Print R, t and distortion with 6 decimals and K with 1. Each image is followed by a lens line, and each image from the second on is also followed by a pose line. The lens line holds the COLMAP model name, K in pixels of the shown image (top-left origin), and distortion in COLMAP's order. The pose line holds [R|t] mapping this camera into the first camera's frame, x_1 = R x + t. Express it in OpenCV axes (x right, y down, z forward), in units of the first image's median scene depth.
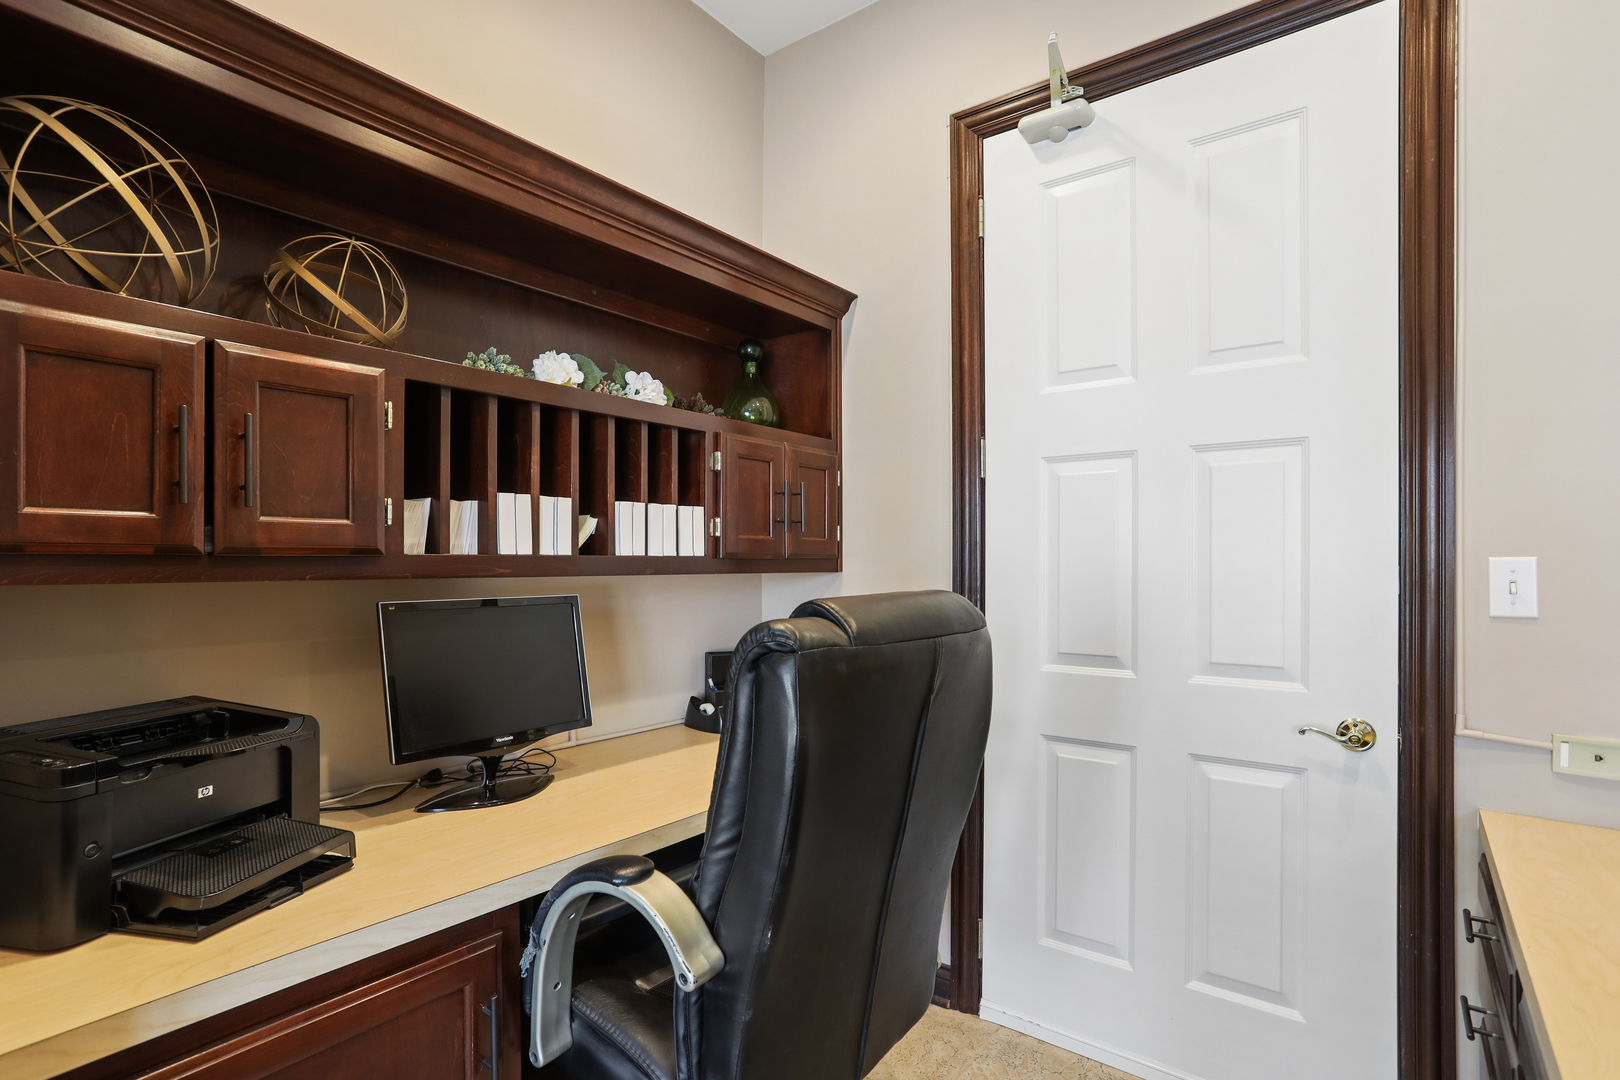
lens RADIAL K [[794.4, 0, 798.7], [0, 794.4, 560.0], [0, 0, 1]] dist [-0.025390, 0.000051]
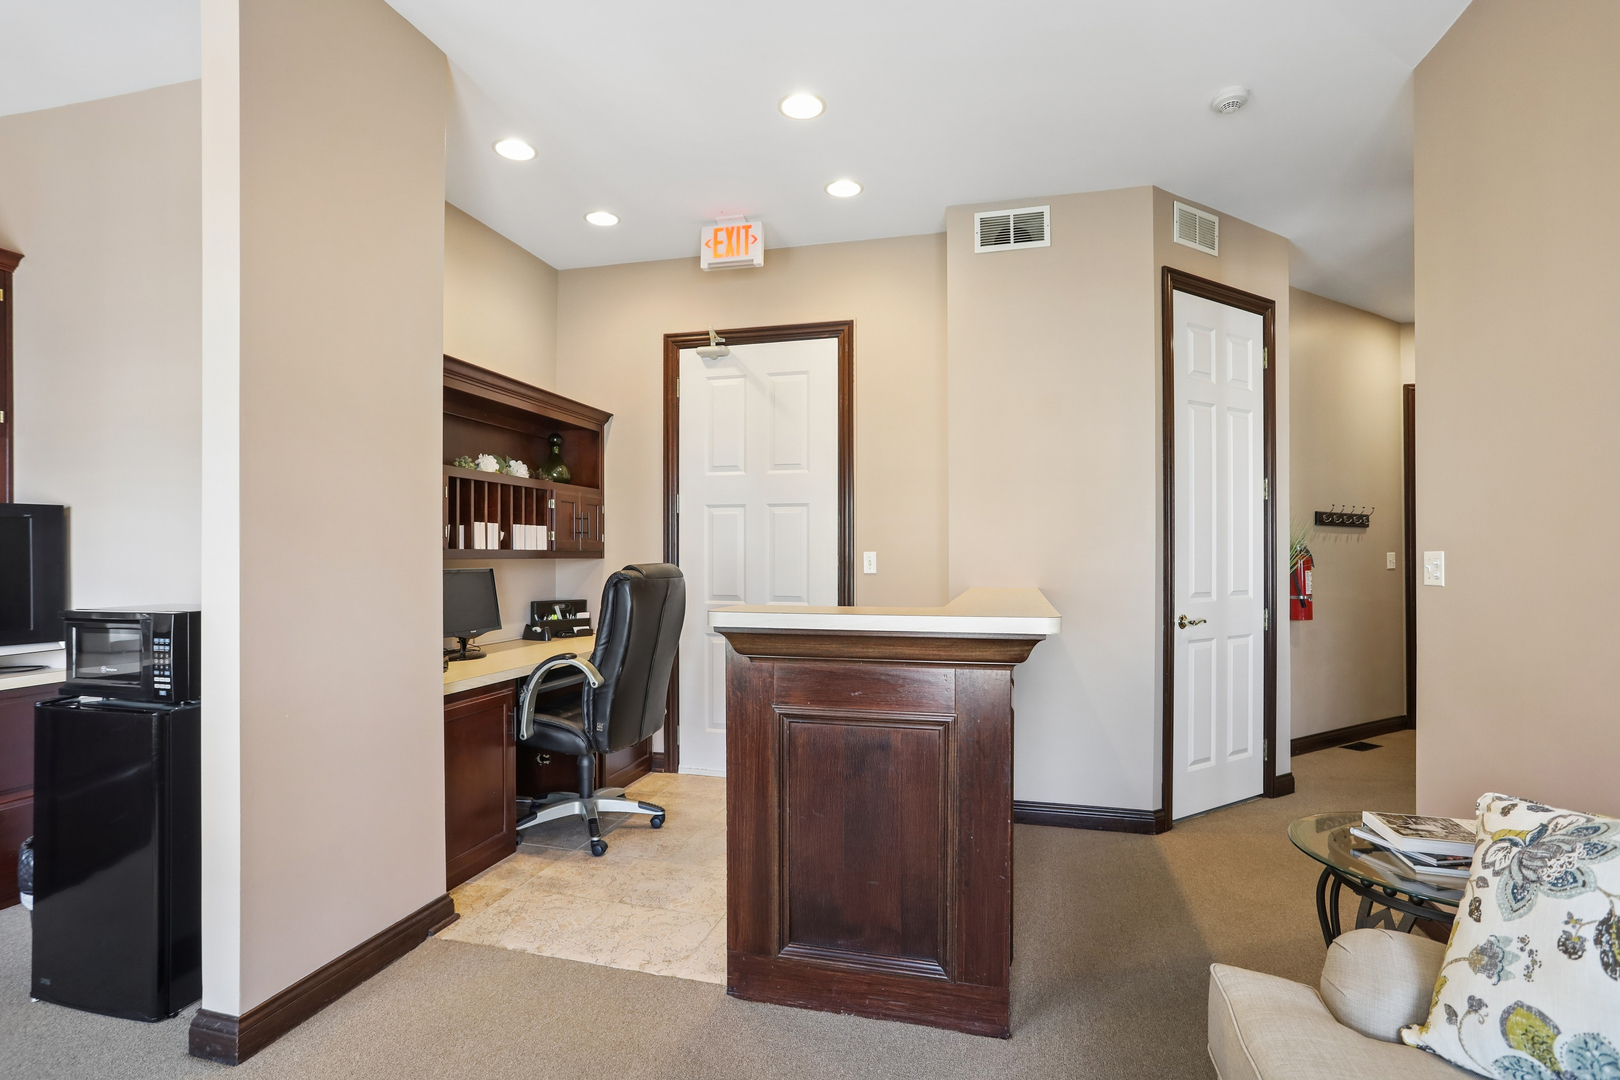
lens RADIAL K [[790.1, 0, 804.9], [0, 790.1, 552.8], [0, 0, 1]] dist [-0.003350, -0.000308]
pose [[0.915391, 0.003414, 0.402552, -0.328429], [-0.002727, 0.999994, -0.002279, 0.005167], [-0.402557, 0.000989, 0.915394, -1.140016]]
